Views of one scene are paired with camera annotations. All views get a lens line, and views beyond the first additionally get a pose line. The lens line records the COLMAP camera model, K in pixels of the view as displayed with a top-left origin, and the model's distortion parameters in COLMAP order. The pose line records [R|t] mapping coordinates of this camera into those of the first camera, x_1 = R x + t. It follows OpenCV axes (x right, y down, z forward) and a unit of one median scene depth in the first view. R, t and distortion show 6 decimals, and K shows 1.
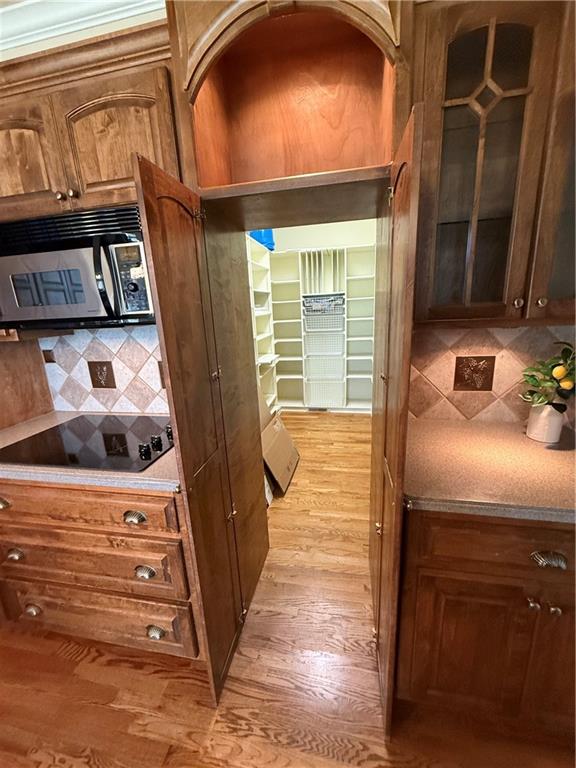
lens RADIAL K [[302.2, 0, 288.4], [0, 302.2, 388.3], [0, 0, 1]] dist [-0.008163, 0.000005]
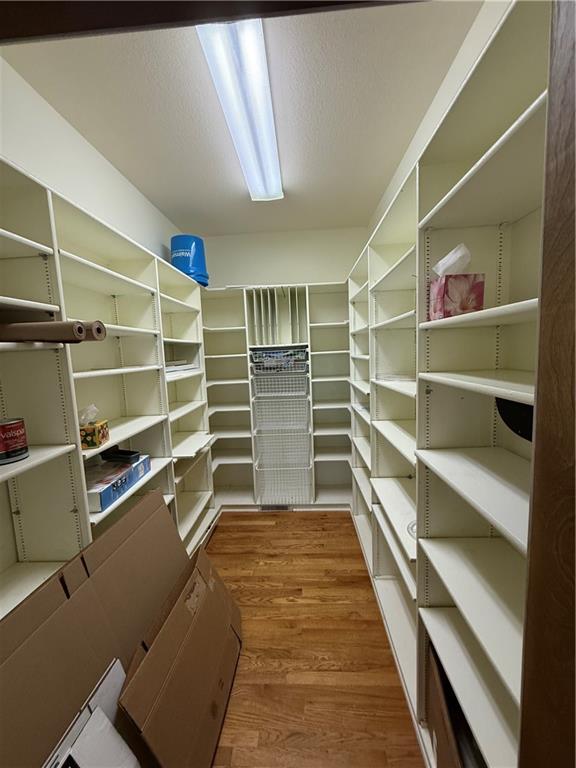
lens RADIAL K [[302.2, 0, 289.5], [0, 302.2, 382.4], [0, 0, 1]] dist [-0.008163, 0.000005]
pose [[0.989467, -0.007226, 0.144578, 0.036249], [0.030098, 0.987196, -0.156645, -0.112761], [-0.141595, 0.159347, 0.977016, 0.305562]]
